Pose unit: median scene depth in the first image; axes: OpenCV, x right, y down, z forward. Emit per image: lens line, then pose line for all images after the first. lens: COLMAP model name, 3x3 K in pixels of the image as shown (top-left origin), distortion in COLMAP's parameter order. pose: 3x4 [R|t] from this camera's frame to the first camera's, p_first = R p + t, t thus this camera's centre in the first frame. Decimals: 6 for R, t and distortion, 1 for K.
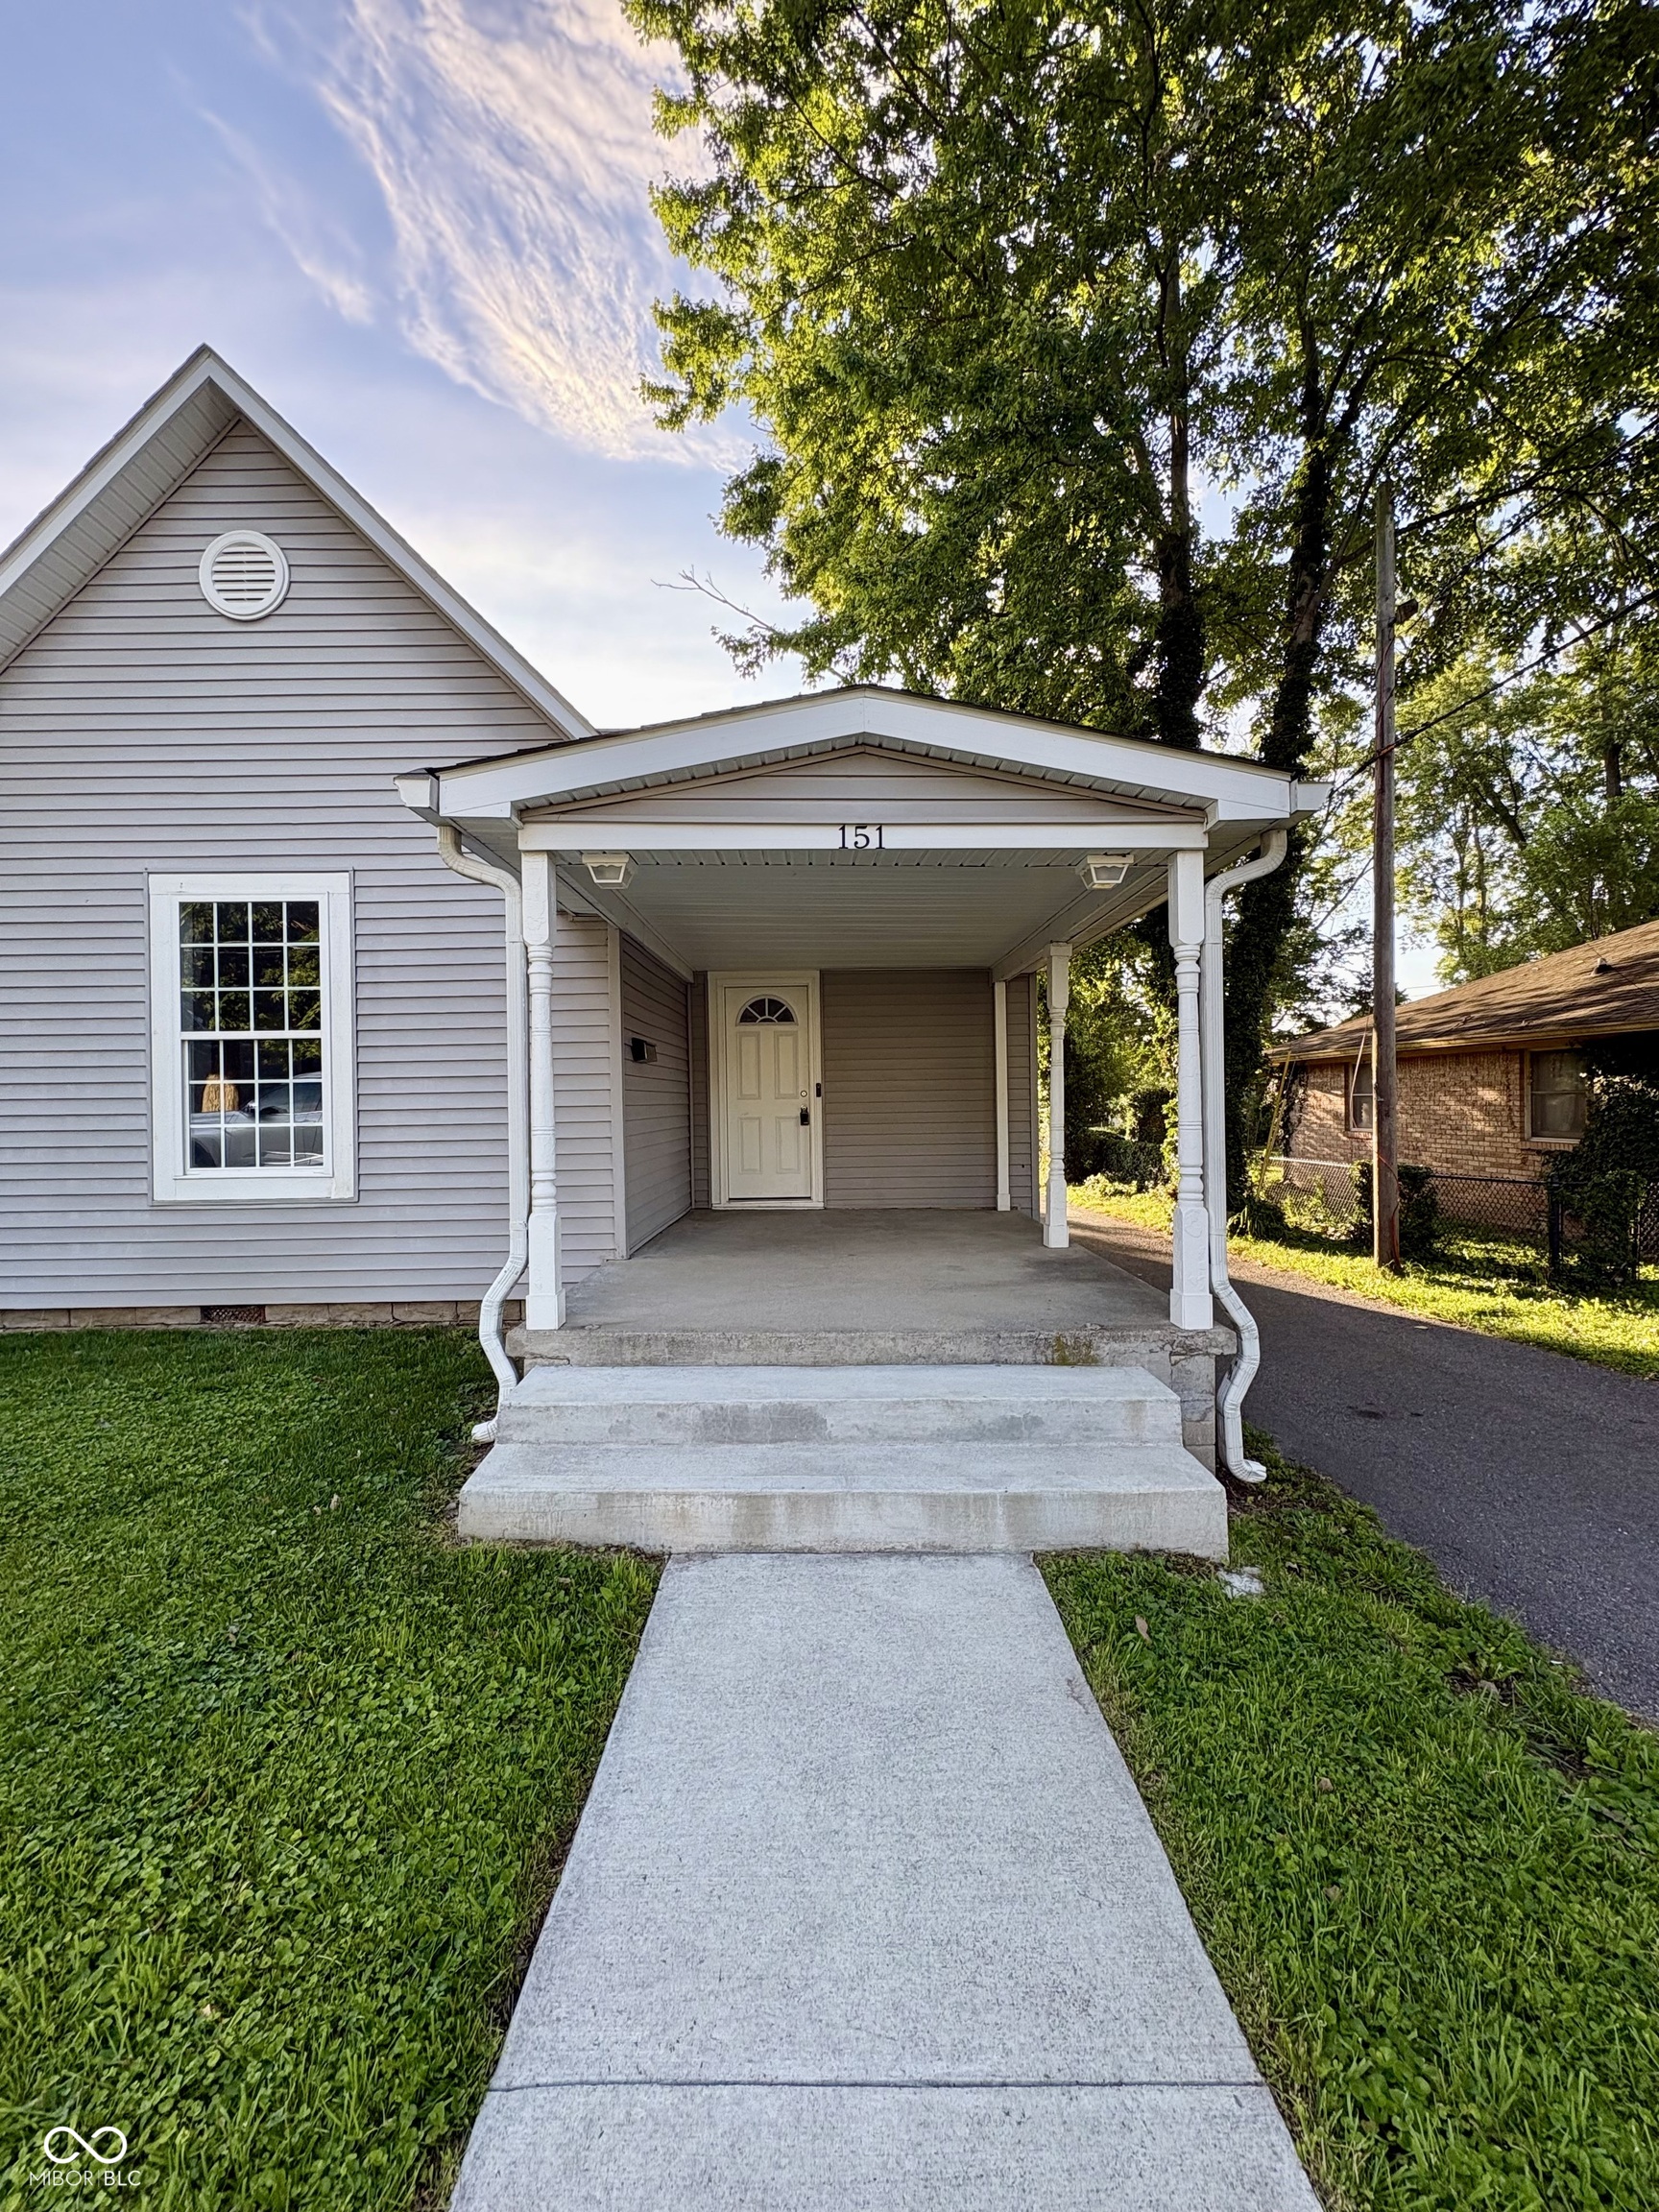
lens RADIAL K [[896.4, 0, 829.5], [0, 896.4, 1106.0], [0, 0, 1]] dist [0.000787, -0.000181]
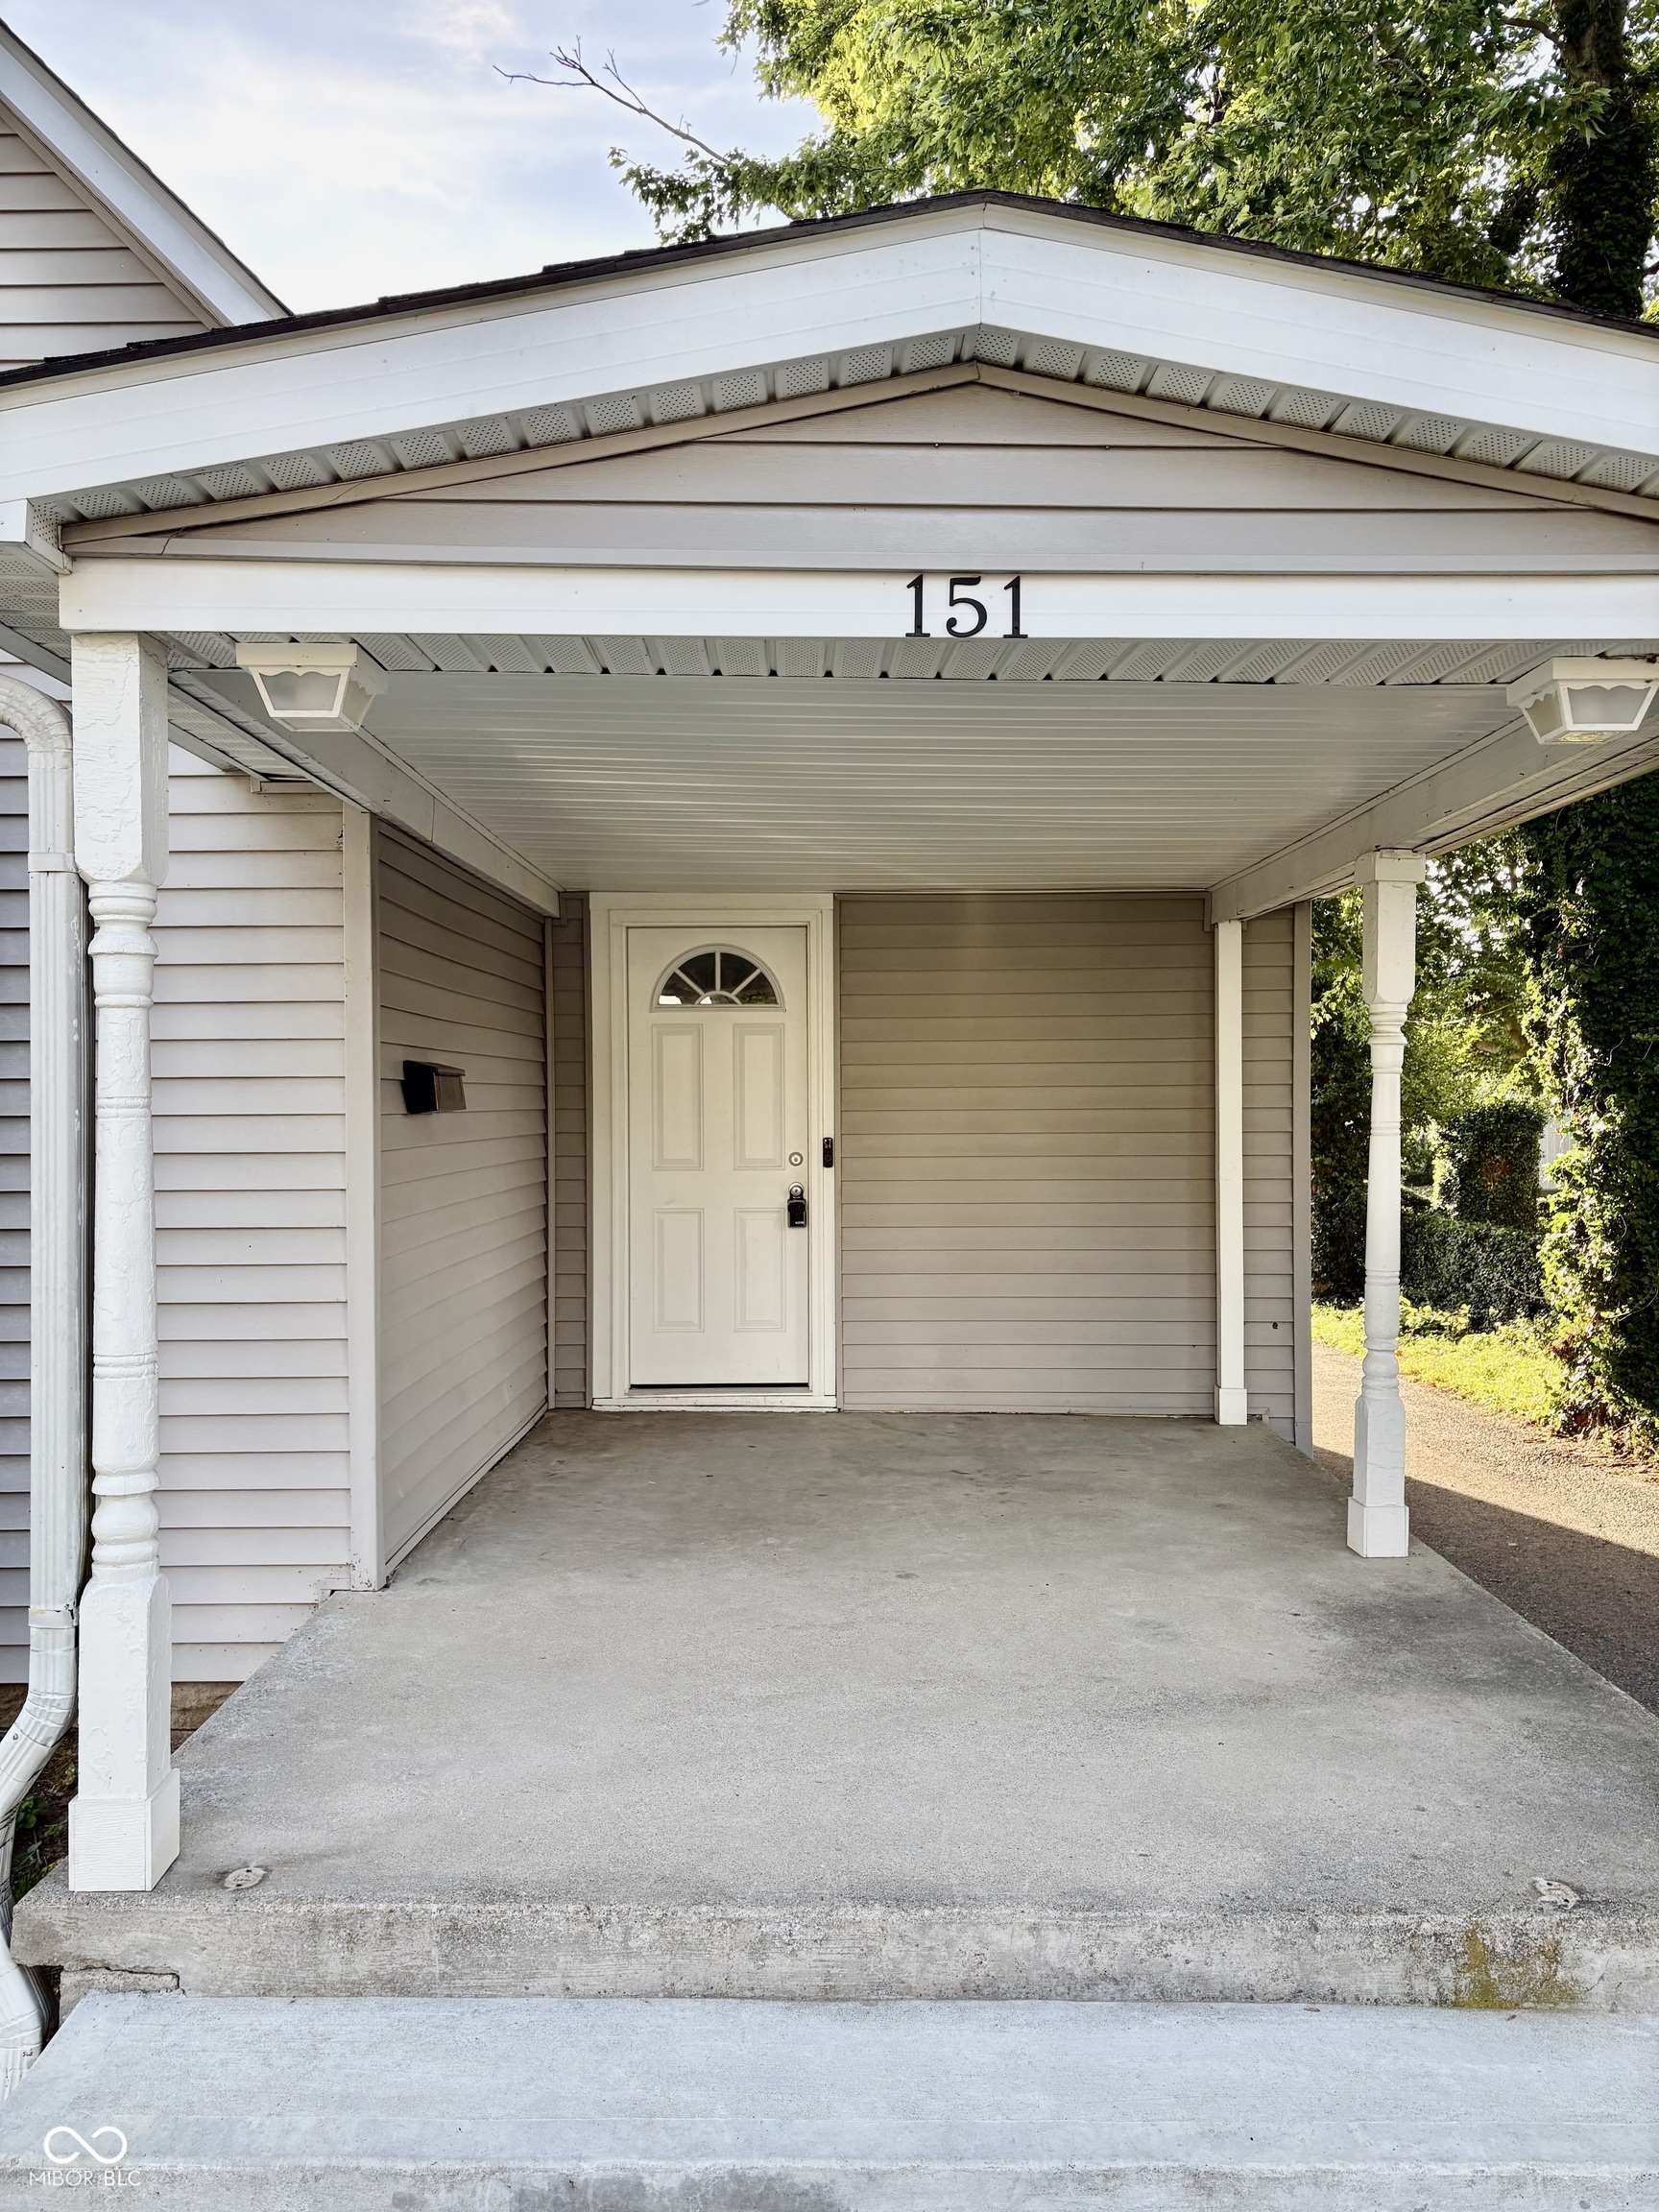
lens RADIAL K [[1686.3, 0, 829.5], [0, 1686.3, 1106.0], [0, 0, 1]] dist [0.080665, -0.110730]
pose [[0.999921, 0.011598, -0.004770, -0.010600], [-0.011595, 0.999932, 0.000851, -0.057597], [0.004780, -0.000796, 0.999988, 0.182267]]
